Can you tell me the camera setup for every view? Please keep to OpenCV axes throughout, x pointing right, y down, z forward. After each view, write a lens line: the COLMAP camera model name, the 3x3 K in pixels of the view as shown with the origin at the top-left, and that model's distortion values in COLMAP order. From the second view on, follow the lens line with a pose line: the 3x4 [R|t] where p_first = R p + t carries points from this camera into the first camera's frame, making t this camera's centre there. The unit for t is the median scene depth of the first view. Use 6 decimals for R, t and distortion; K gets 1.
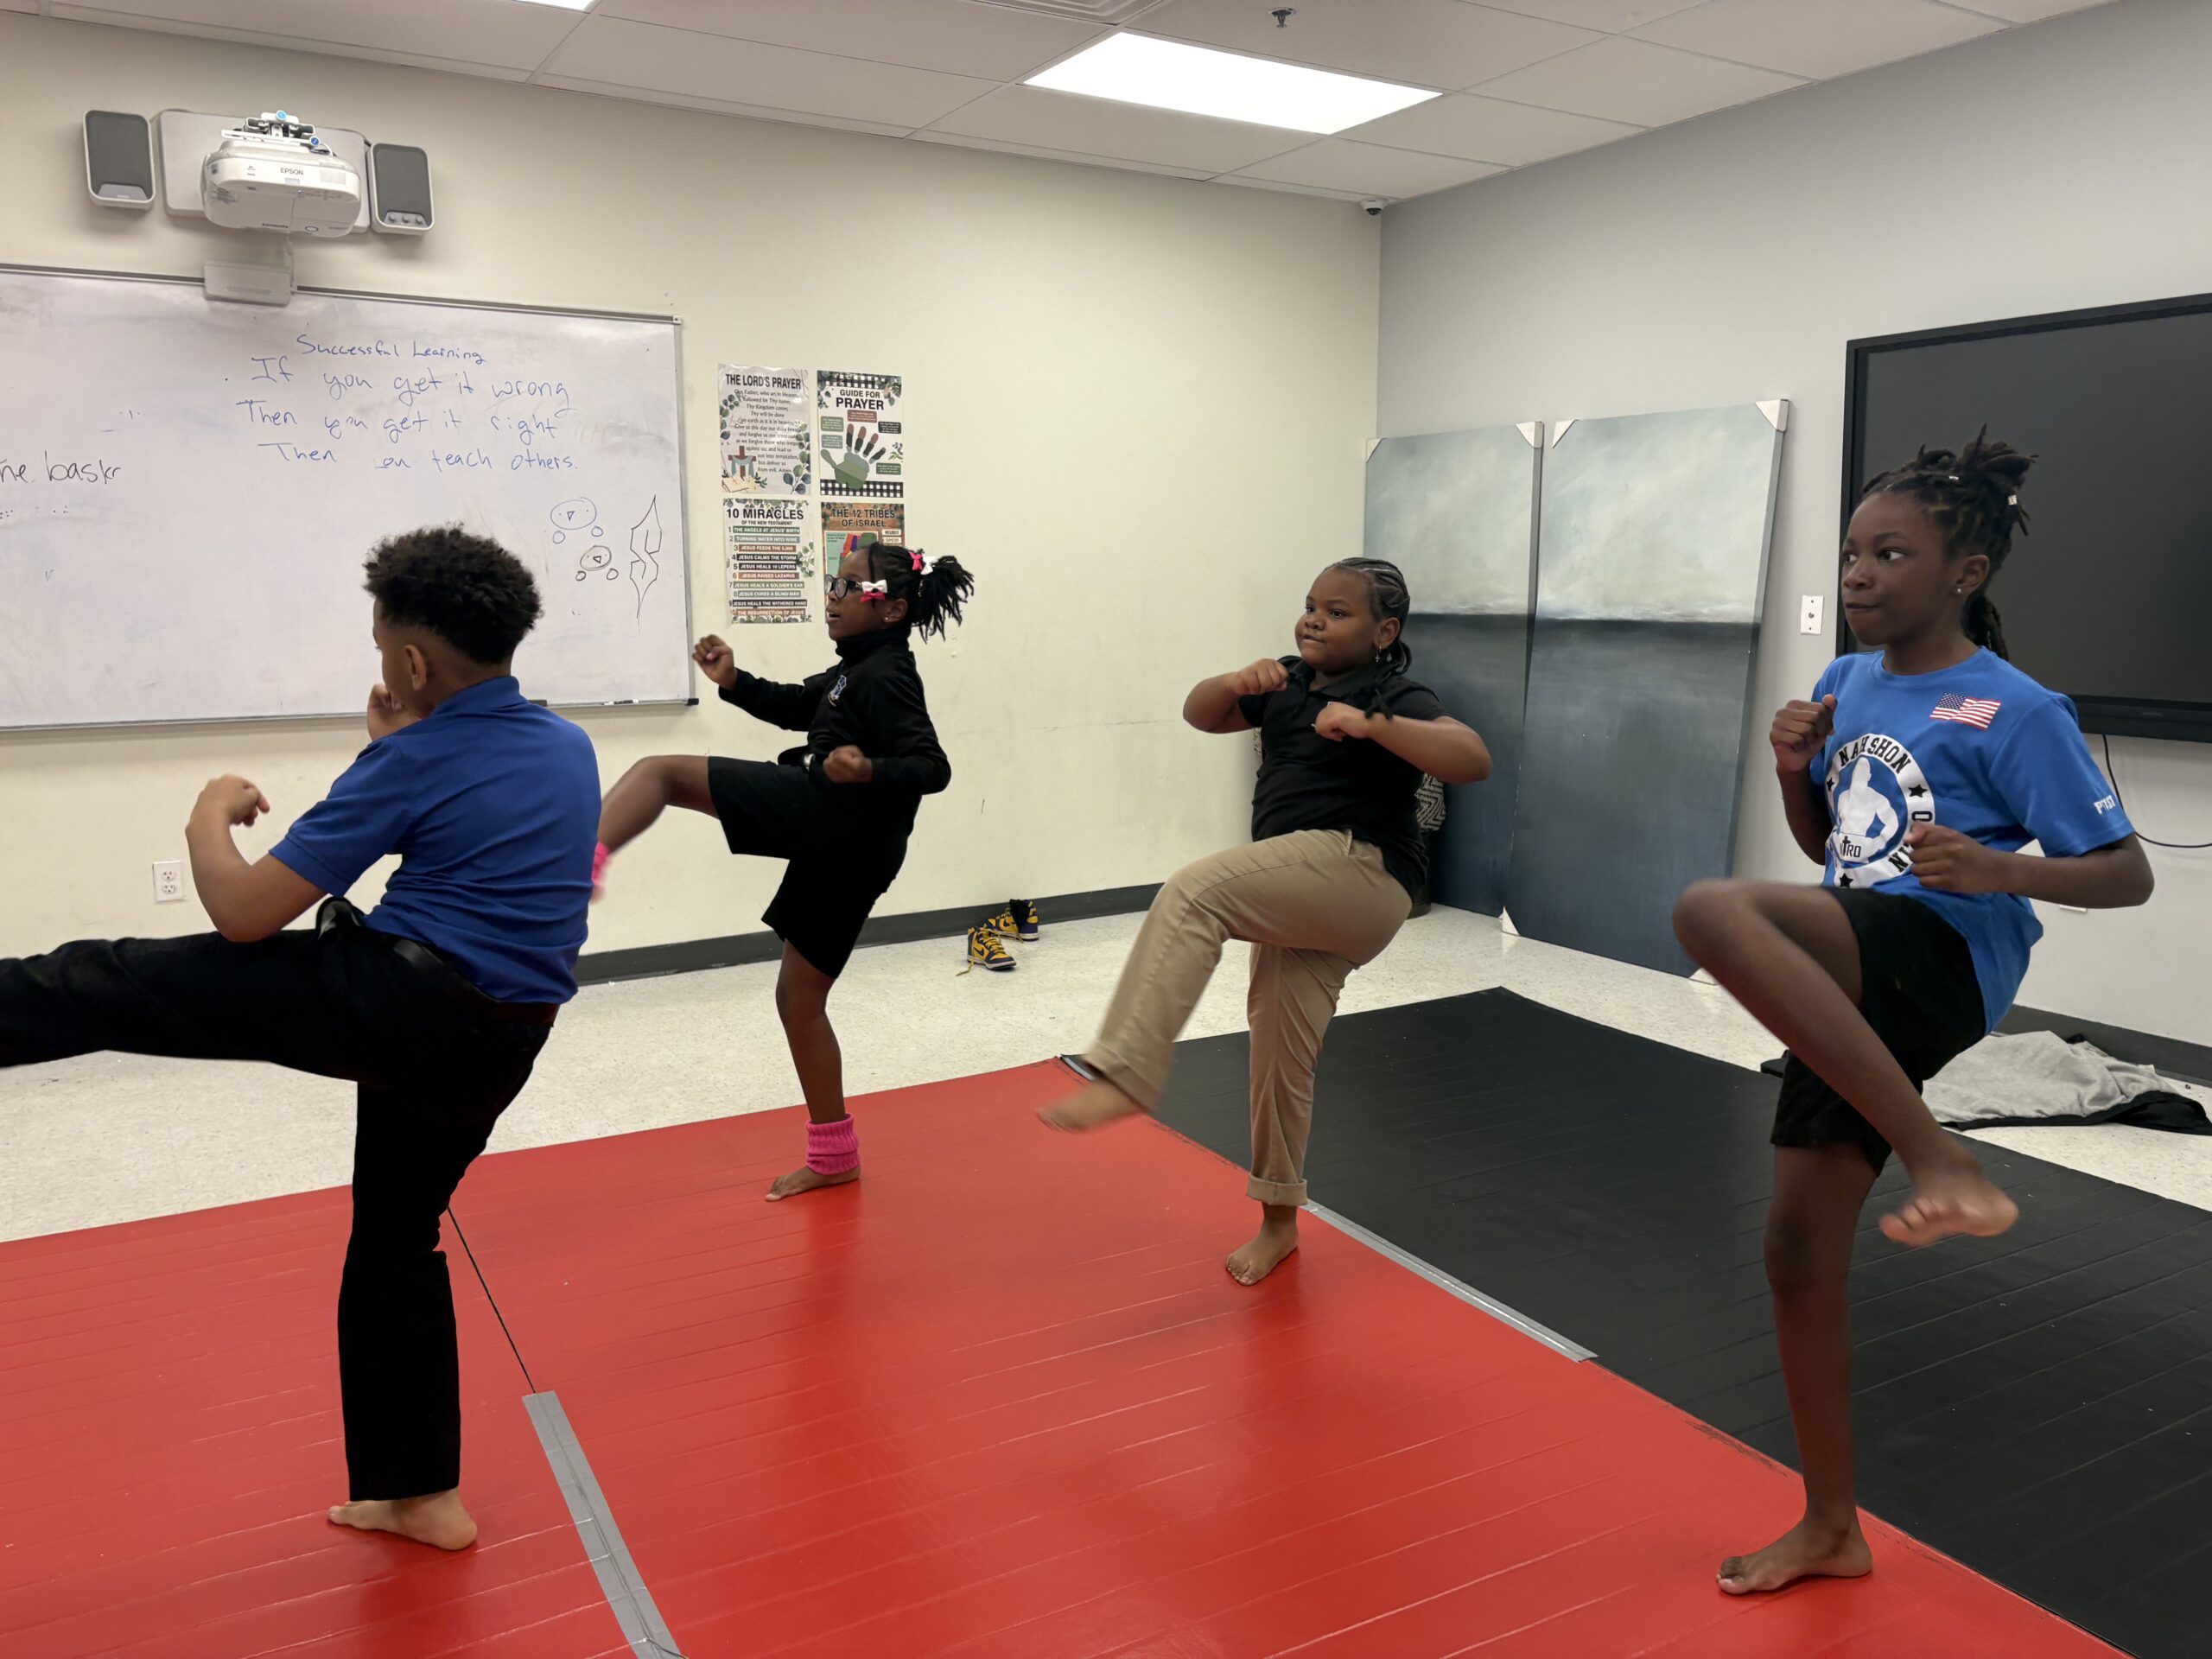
lens RADIAL K [[1668.9, 0, 1112.8], [0, 1668.9, 819.9], [0, 0, 1]] dist [0.025561, -0.037351]
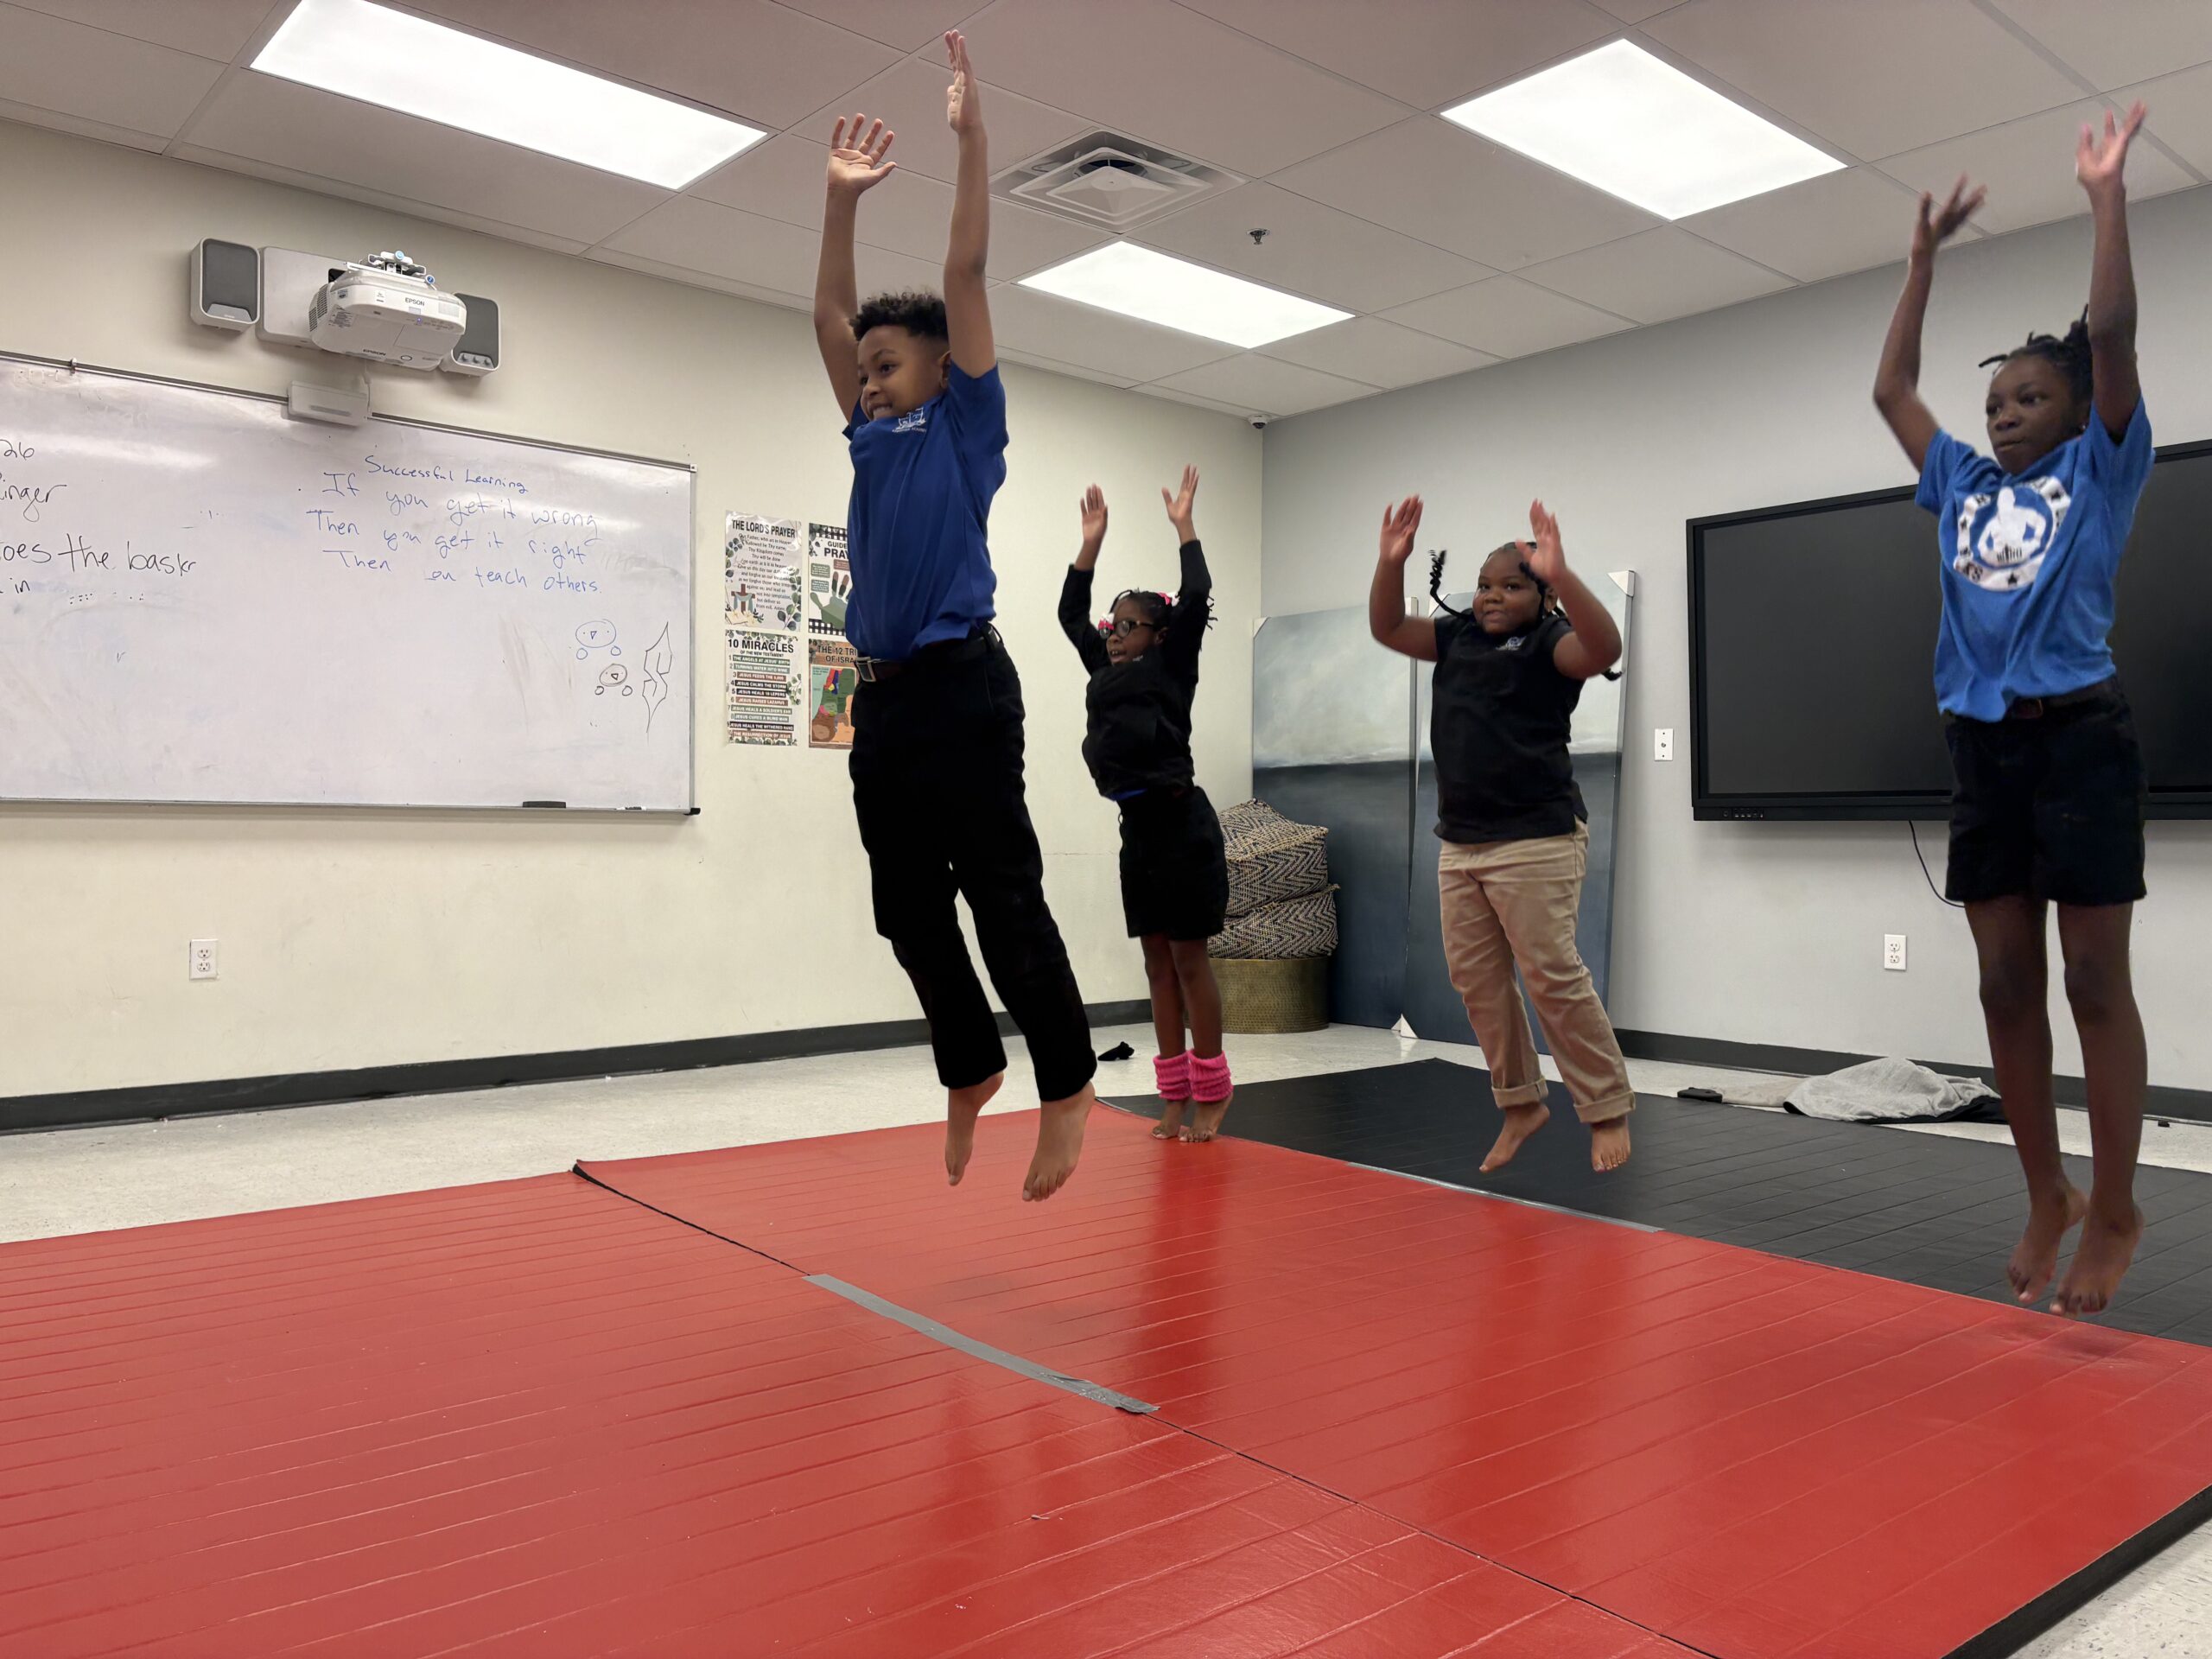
lens RADIAL K [[1668.9, 0, 1119.8], [0, 1668.9, 843.5], [0, 0, 1]] dist [0.025561, -0.037351]
pose [[0.985405, 0.007634, 0.170053, -0.187874], [0.017126, 0.989479, -0.143659, 0.124534], [-0.169360, 0.144475, 0.974907, -0.105297]]
